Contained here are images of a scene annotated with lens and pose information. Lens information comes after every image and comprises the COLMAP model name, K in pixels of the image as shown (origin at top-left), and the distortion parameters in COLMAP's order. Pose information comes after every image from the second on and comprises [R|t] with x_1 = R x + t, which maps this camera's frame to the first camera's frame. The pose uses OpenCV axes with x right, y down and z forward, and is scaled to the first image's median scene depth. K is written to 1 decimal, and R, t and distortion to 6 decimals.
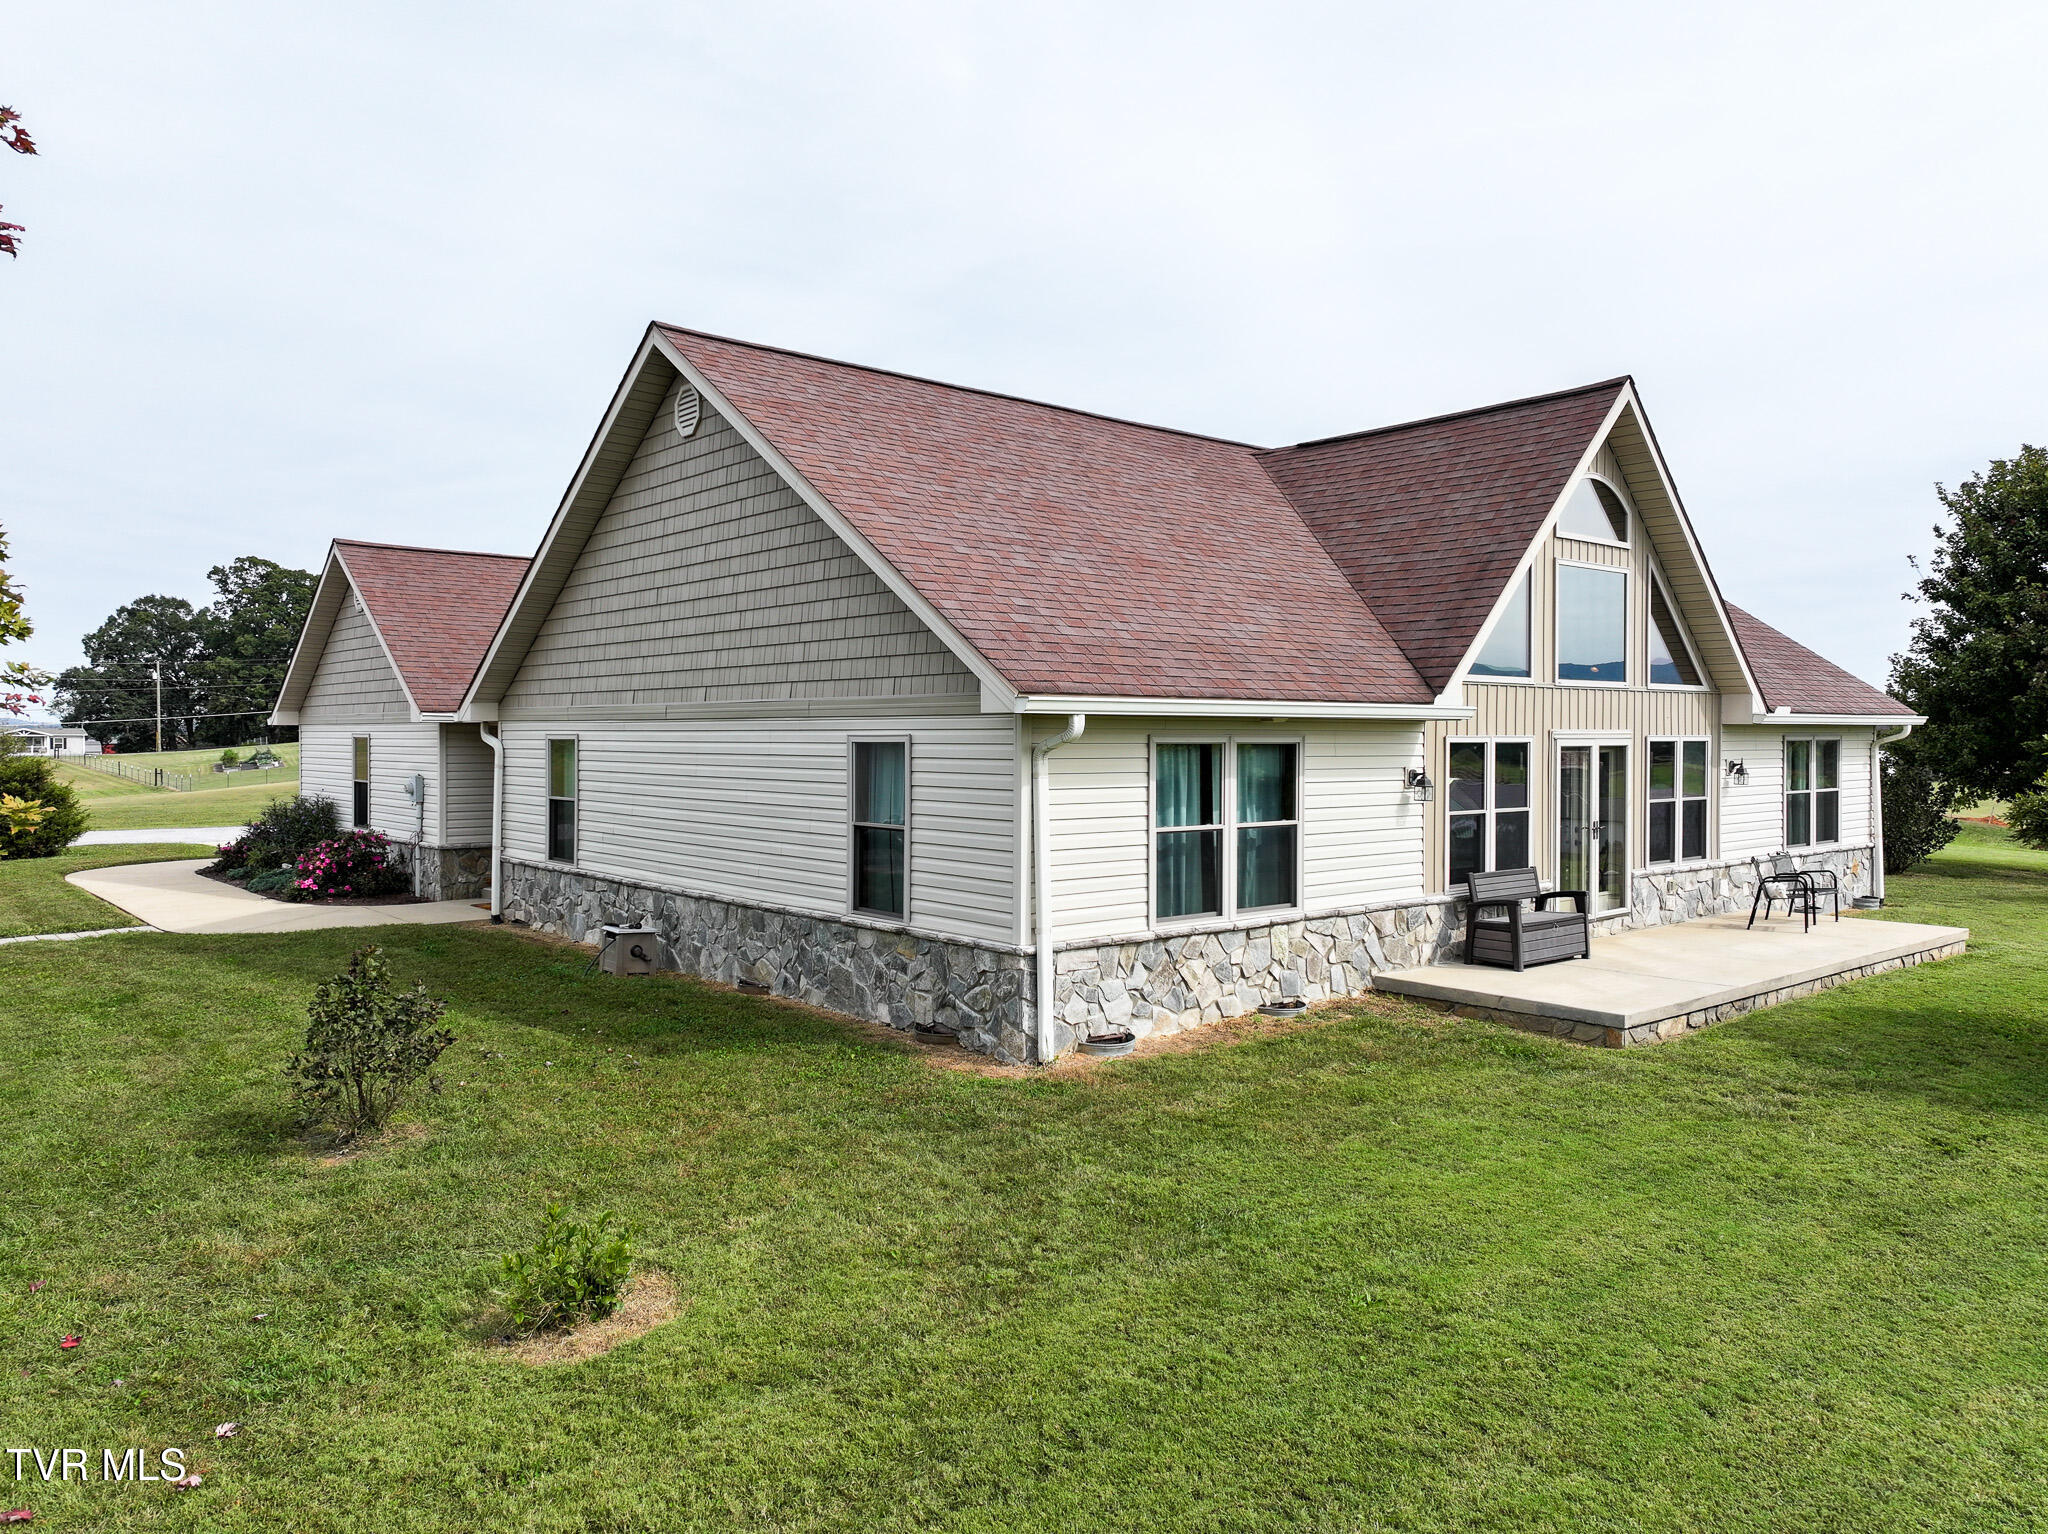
lens RADIAL K [[1433.5, 0, 1025.7], [0, 1433.5, 761.2], [0, 0, 1]] dist [0.005287, -0.001271]
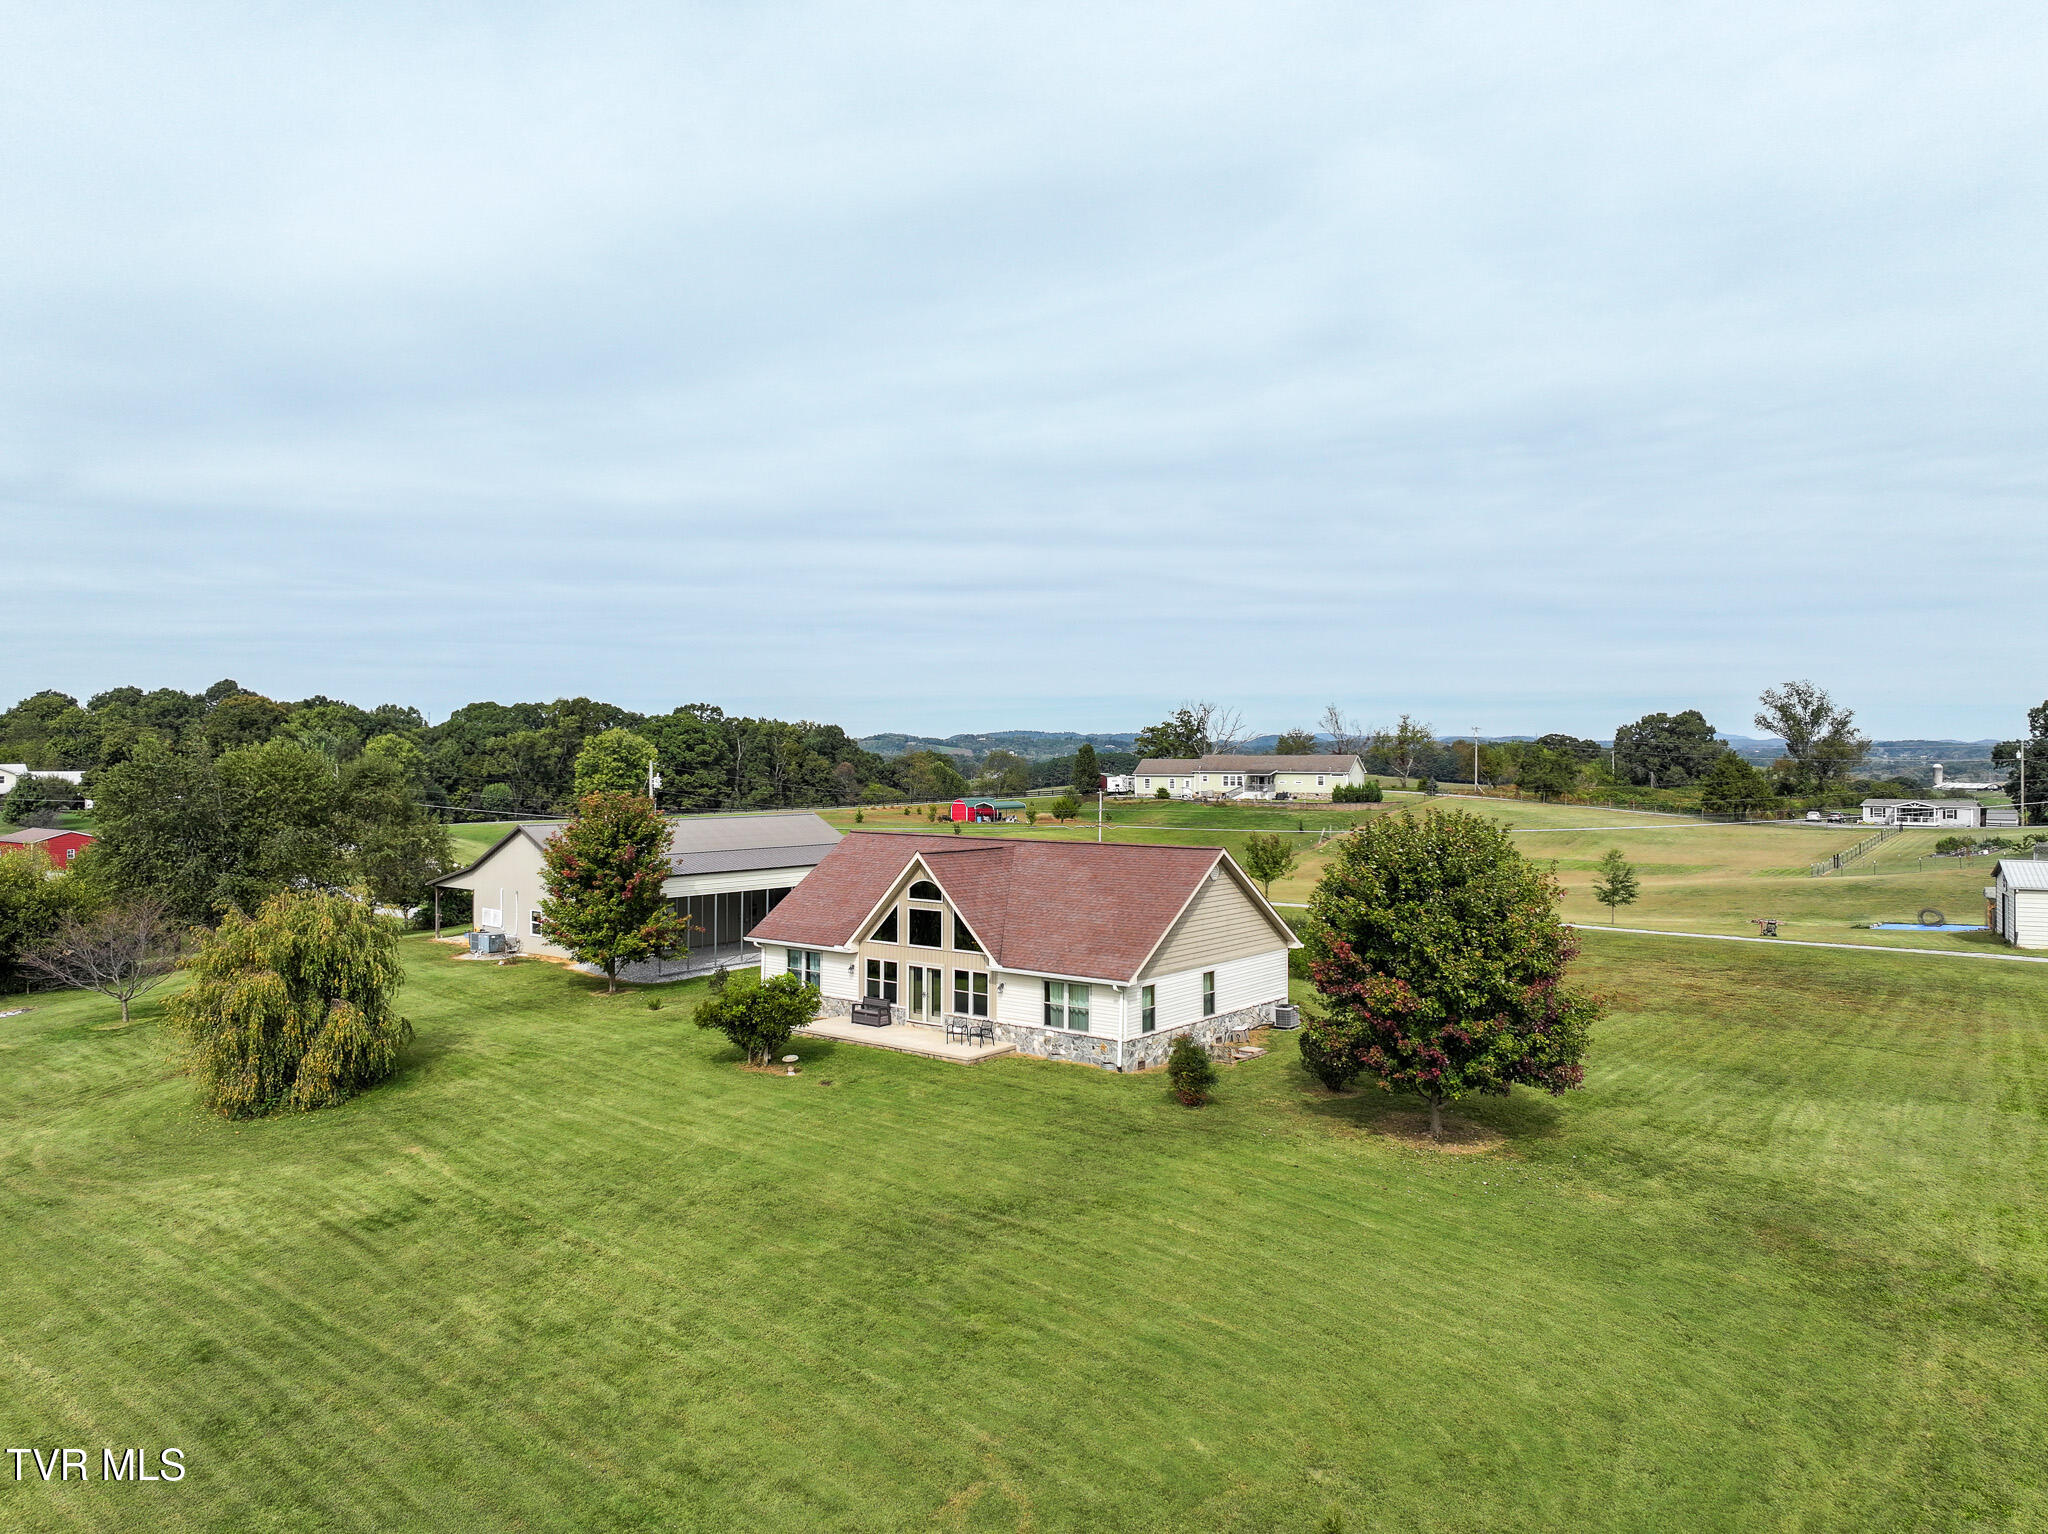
lens RADIAL K [[1420.8, 0, 1027.4], [0, 1420.8, 767.4], [0, 0, 1]] dist [0.003944, -0.004861]
pose [[0.201405, 0.005802, -0.979491, 3.682183], [-0.018565, 0.999825, 0.002106, -0.484443], [0.979332, 0.017760, 0.201478, 0.638239]]
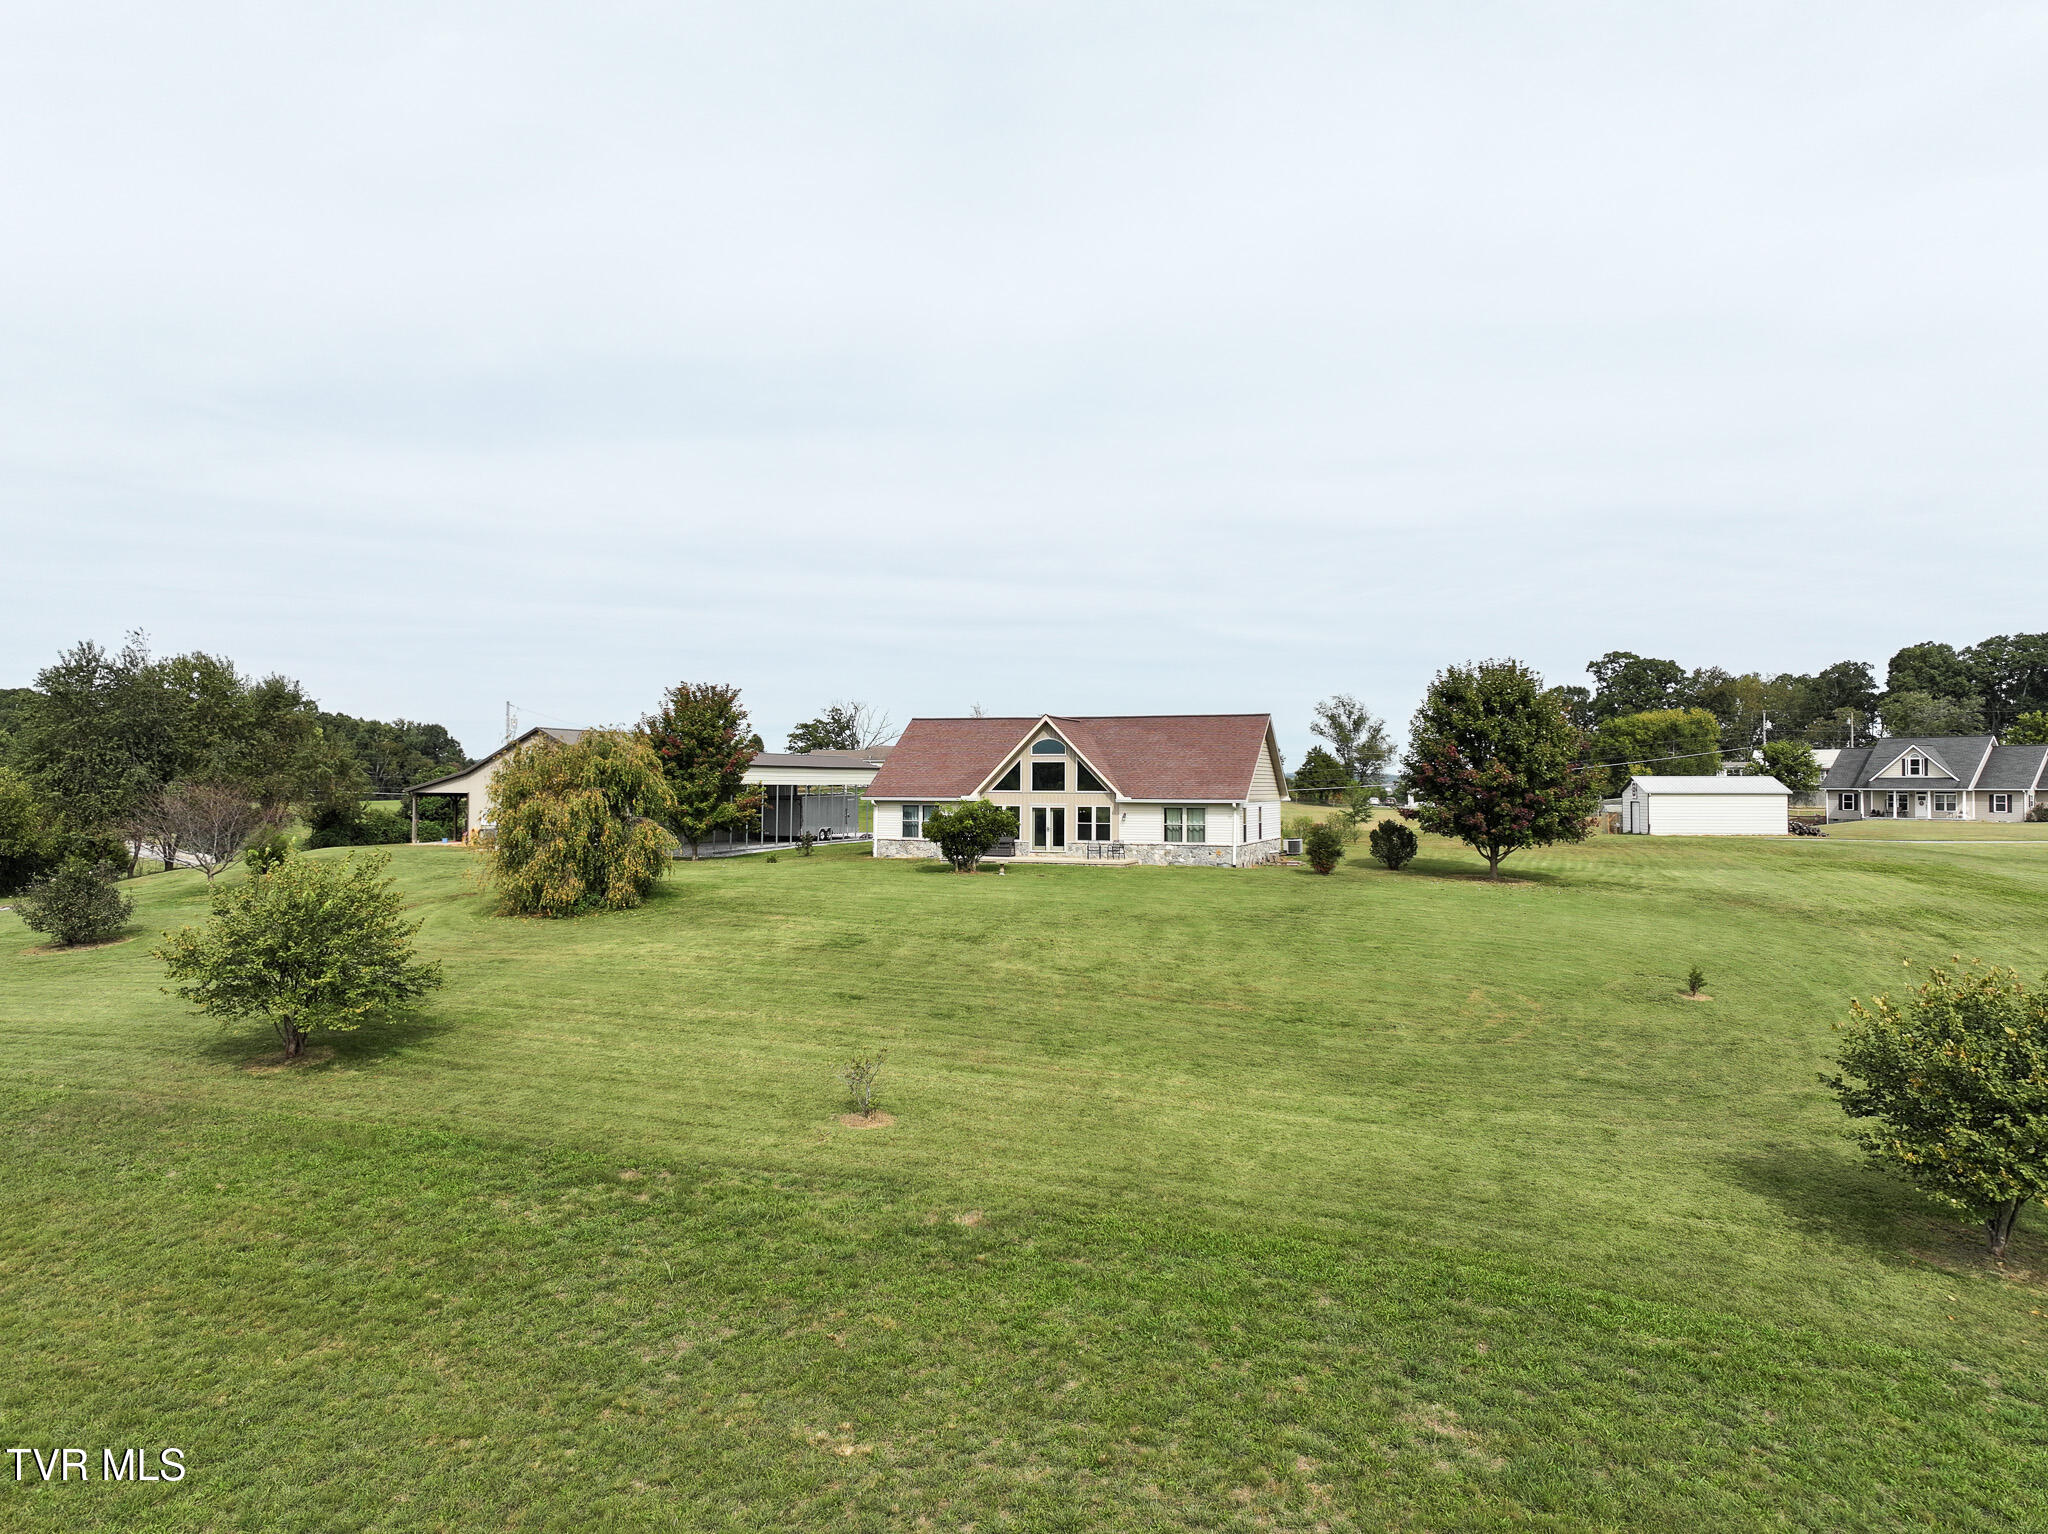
lens RADIAL K [[1414.1, 0, 1028.0], [0, 1414.1, 769.7], [0, 0, 1]] dist [0.005732, 0.003028]
pose [[0.505910, -0.009120, -0.862538, 3.954581], [-0.018750, 0.999592, -0.021567, -0.032616], [0.862383, 0.027083, 0.505532, -1.064315]]
